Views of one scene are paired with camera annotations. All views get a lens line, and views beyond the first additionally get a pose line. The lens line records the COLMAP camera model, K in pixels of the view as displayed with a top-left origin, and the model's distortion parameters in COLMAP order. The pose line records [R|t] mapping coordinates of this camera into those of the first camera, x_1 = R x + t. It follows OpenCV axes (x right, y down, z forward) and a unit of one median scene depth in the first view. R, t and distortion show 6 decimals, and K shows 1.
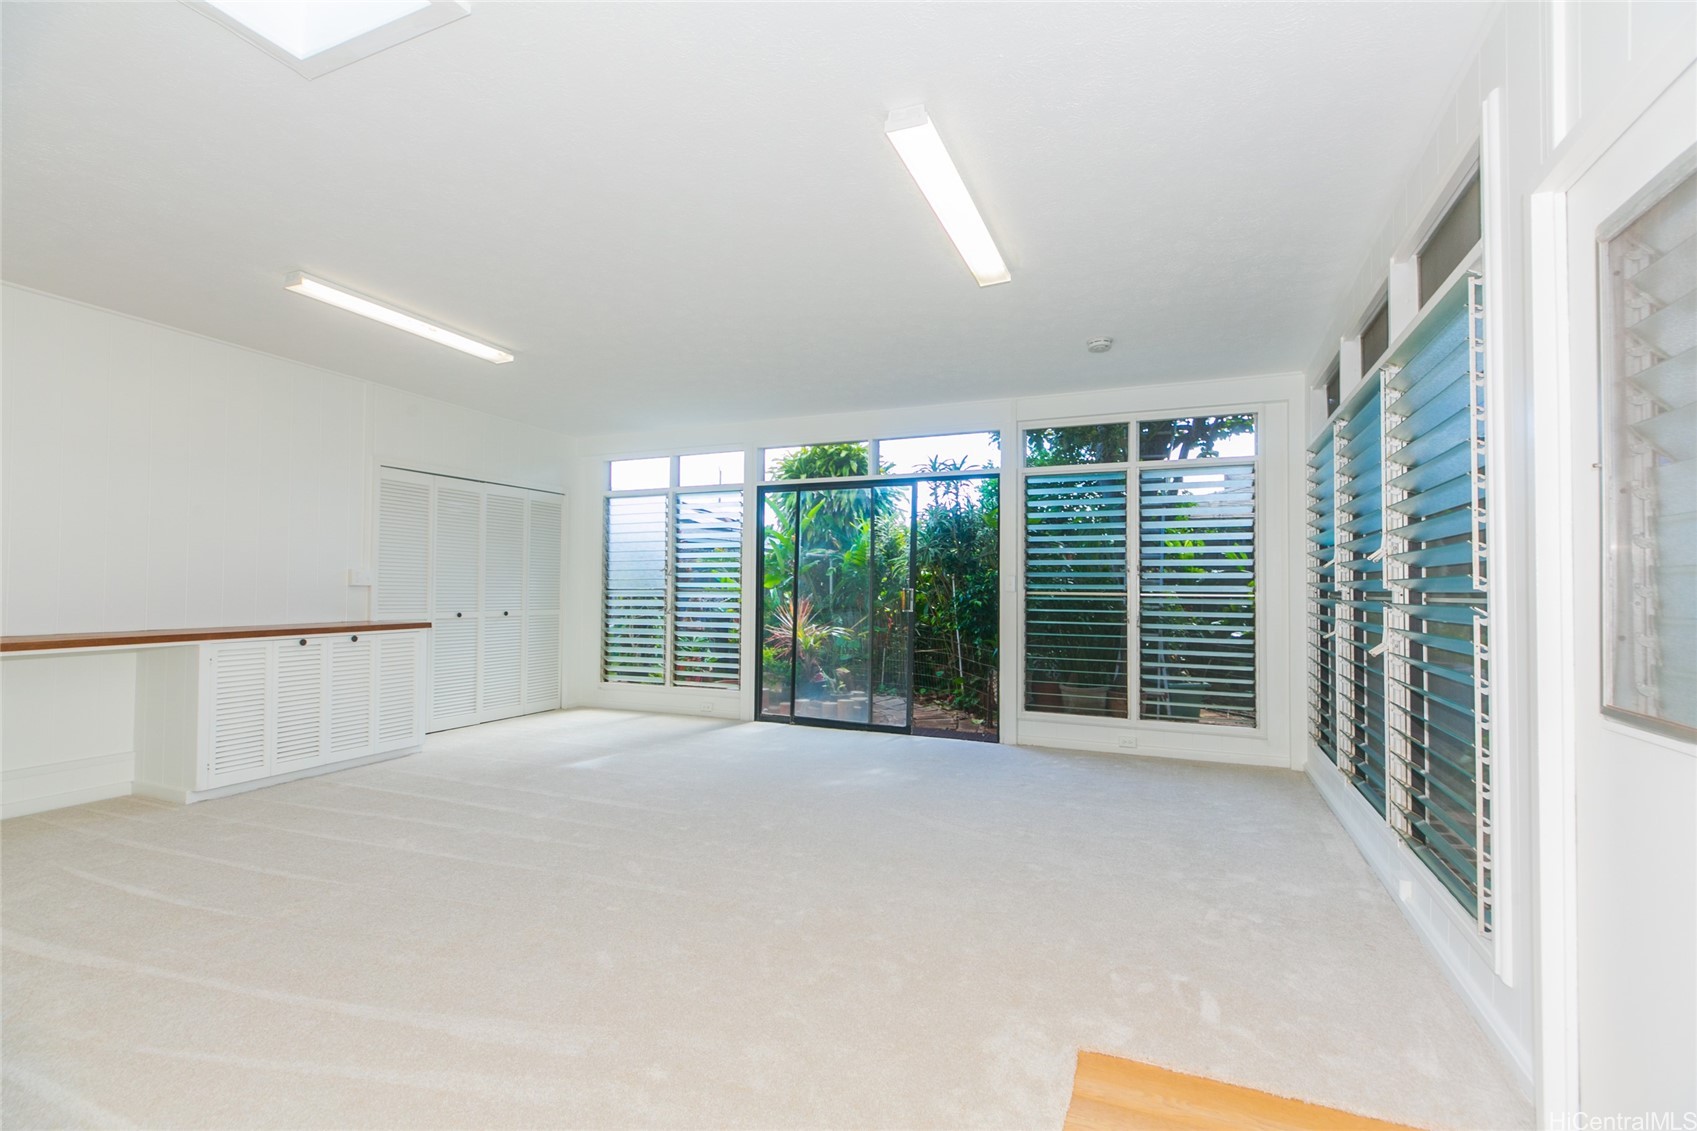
lens RADIAL K [[766.9, 0, 861.5], [0, 766.9, 565.1], [0, 0, 1]] dist [0.001114, -0.000076]
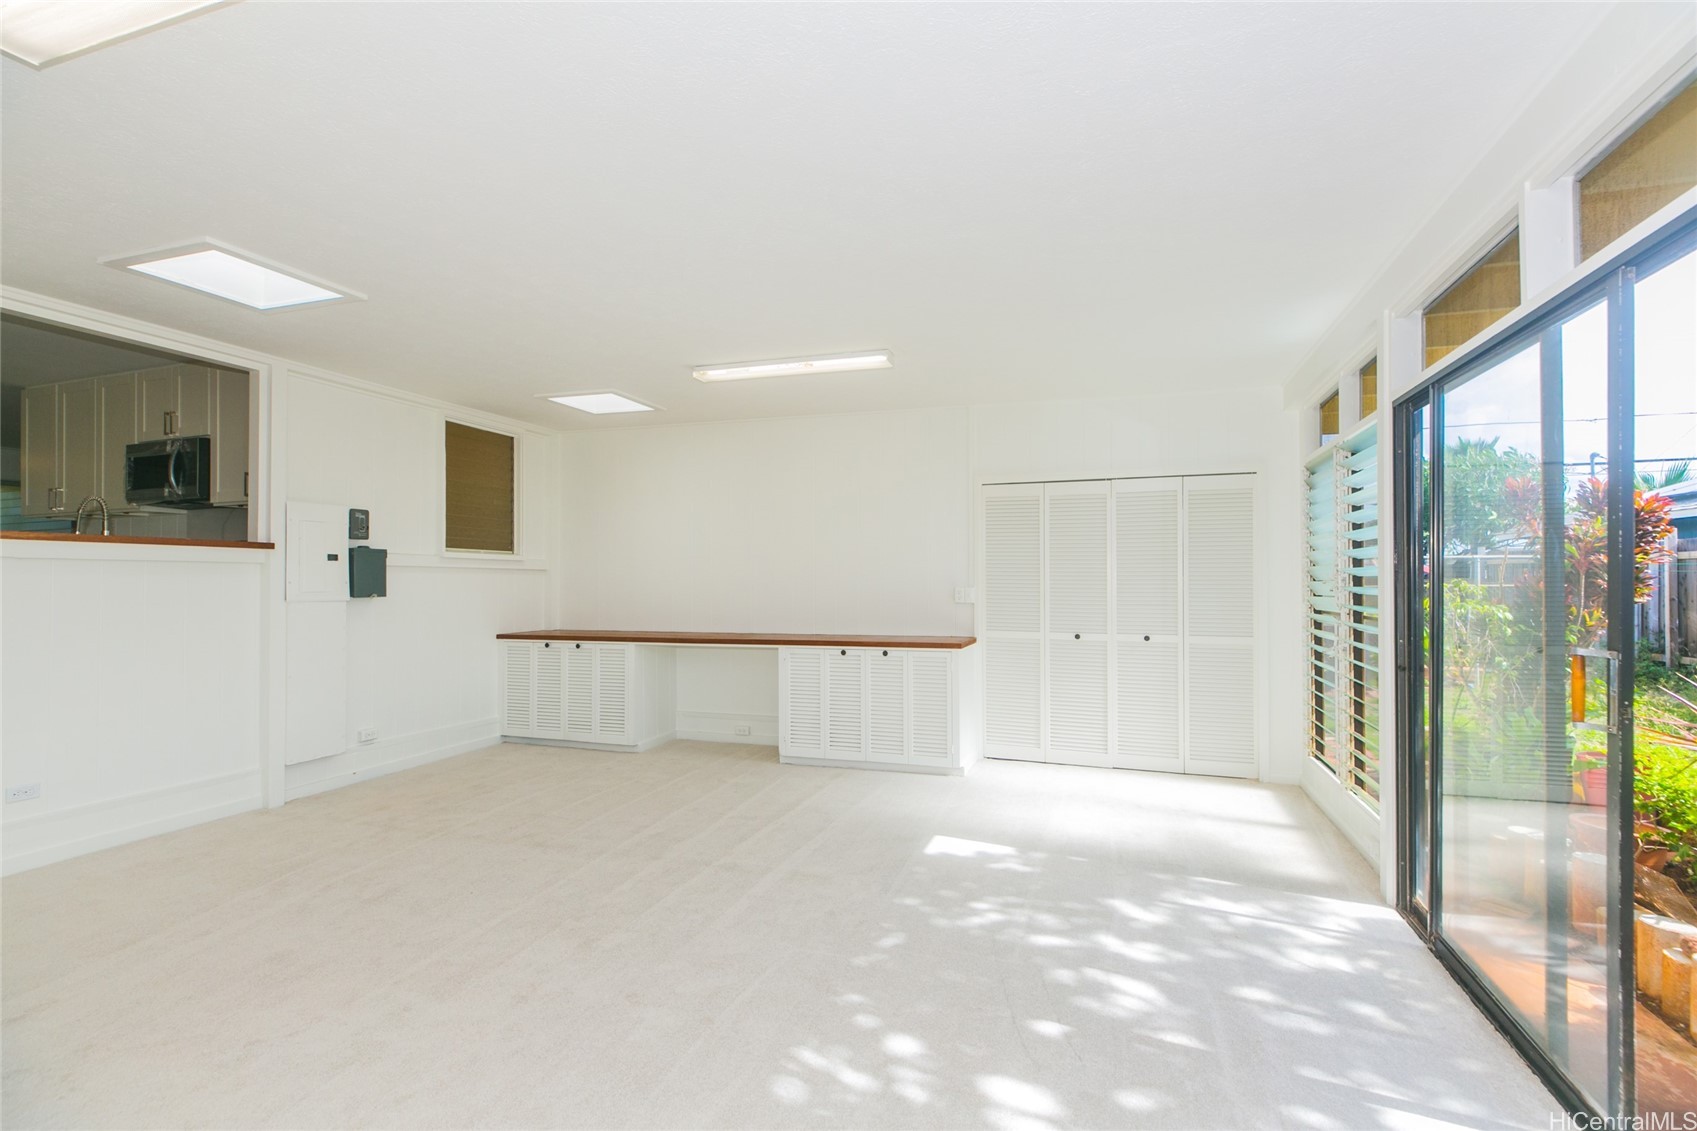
lens RADIAL K [[766.9, 0, 861.5], [0, 766.9, 565.1], [0, 0, 1]] dist [0.001114, -0.000076]
pose [[0.075514, -0.030799, -0.996669, 0.445124], [0.027560, 0.999206, -0.028789, 0.000498], [0.996764, -0.025294, 0.076302, 0.905626]]
